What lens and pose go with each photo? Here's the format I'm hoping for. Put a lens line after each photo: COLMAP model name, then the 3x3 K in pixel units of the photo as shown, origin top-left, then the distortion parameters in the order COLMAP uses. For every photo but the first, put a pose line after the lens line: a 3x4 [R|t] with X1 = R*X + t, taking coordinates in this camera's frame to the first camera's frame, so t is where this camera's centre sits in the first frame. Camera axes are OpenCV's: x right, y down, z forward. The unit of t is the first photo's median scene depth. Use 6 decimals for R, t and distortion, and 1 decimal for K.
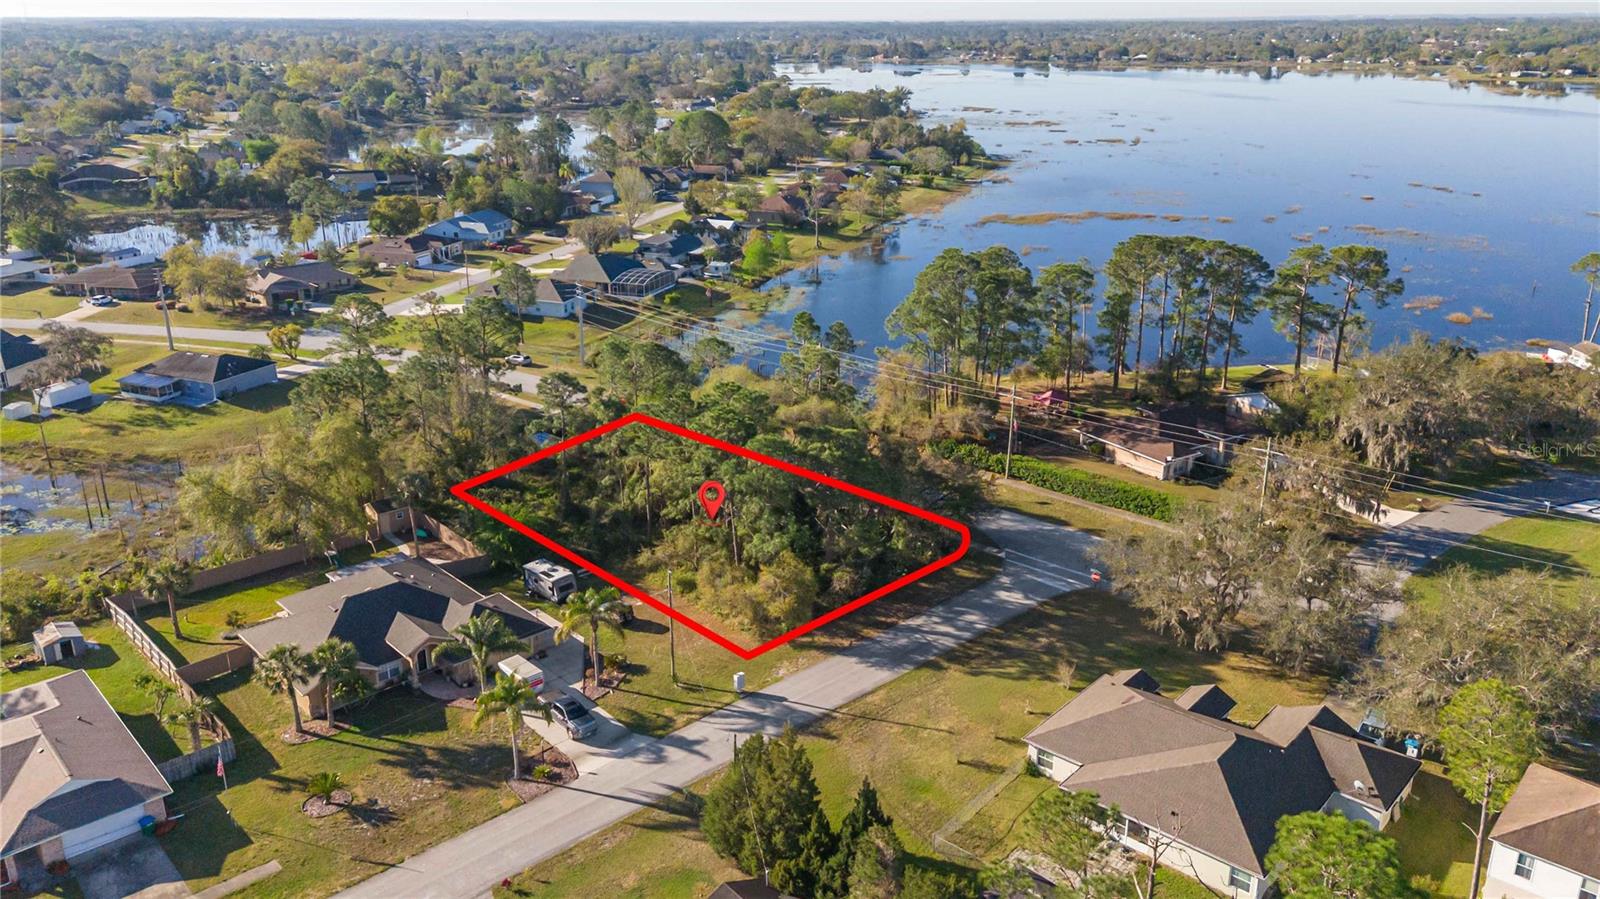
lens RADIAL K [[1212.8, 0, 800.0], [0, 1212.8, 449.5], [0, 0, 1]] dist [0.075449, -0.070201]
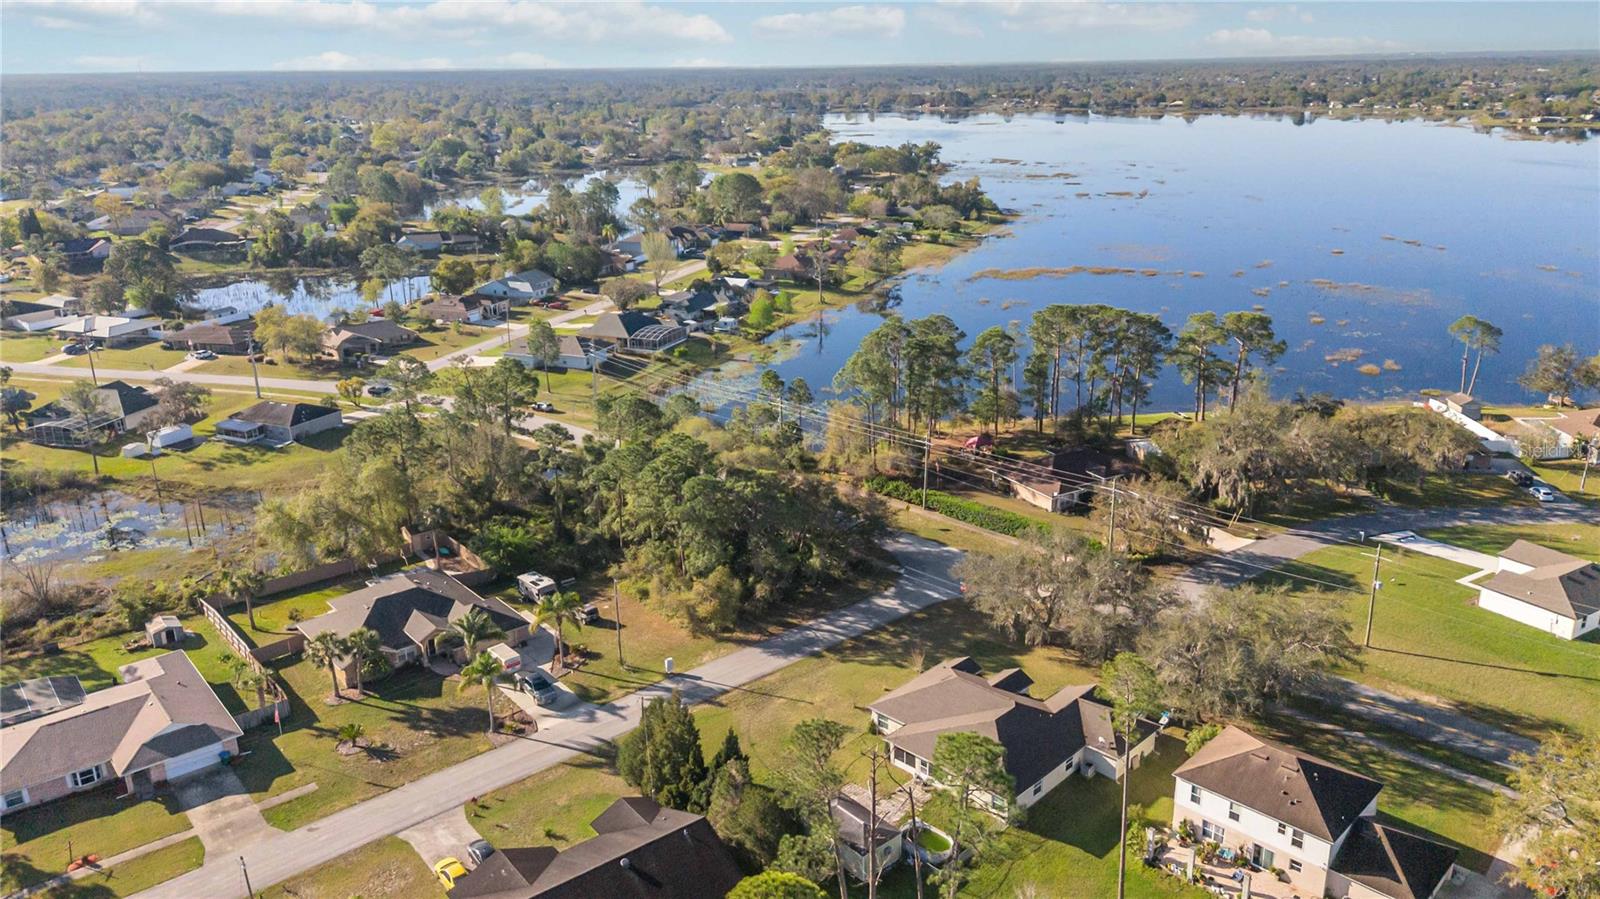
lens RADIAL K [[1173.6, 0, 802.9], [0, 1173.6, 453.7], [0, 0, 1]] dist [0.068484, -0.058171]
pose [[0.998798, 0.003501, -0.048898, 0.084587], [-0.004470, 0.999796, -0.019713, -0.006793], [0.048819, 0.019908, 0.998609, -0.143193]]
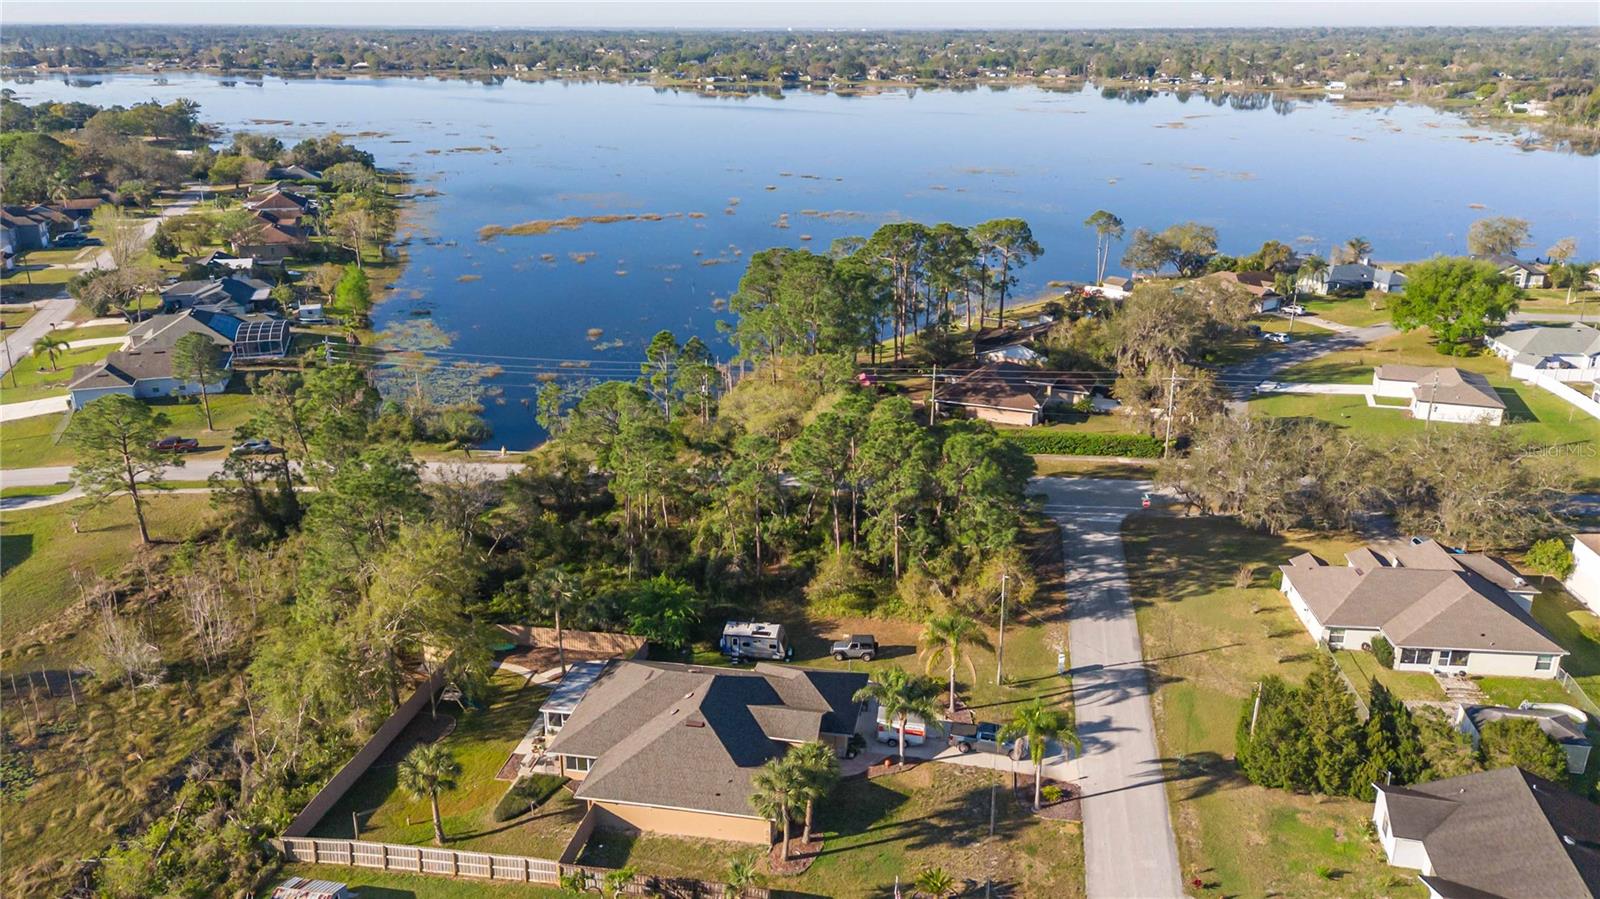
lens RADIAL K [[1197.0, 0, 808.5], [0, 1197.0, 444.5], [0, 0, 1]] dist [0.069060, -0.058306]
pose [[0.797243, -0.195121, 0.571255, -0.421938], [0.198189, 0.978469, 0.057620, -0.052257], [-0.570198, 0.067279, 0.818748, 0.142035]]
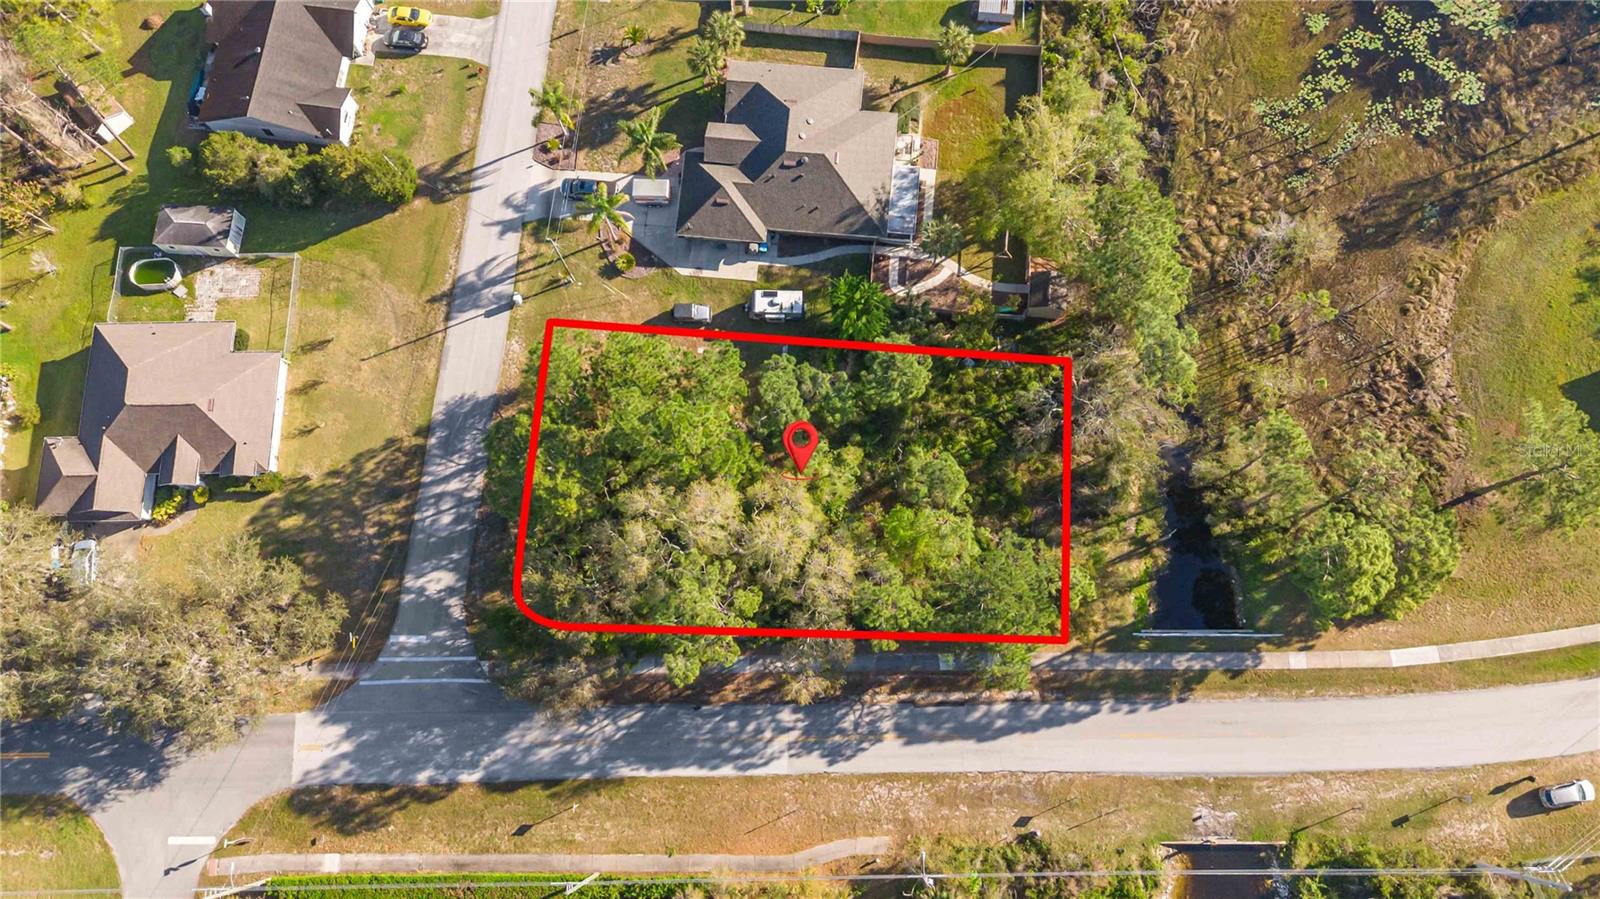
lens RADIAL K [[1173.6, 0, 802.9], [0, 1173.6, 453.7], [0, 0, 1]] dist [0.068484, -0.058171]
pose [[-0.743417, 0.654495, -0.137720, 0.001517], [-0.194770, -0.014865, 0.980736, -0.572041], [0.639840, 0.755920, 0.138527, 0.615659]]
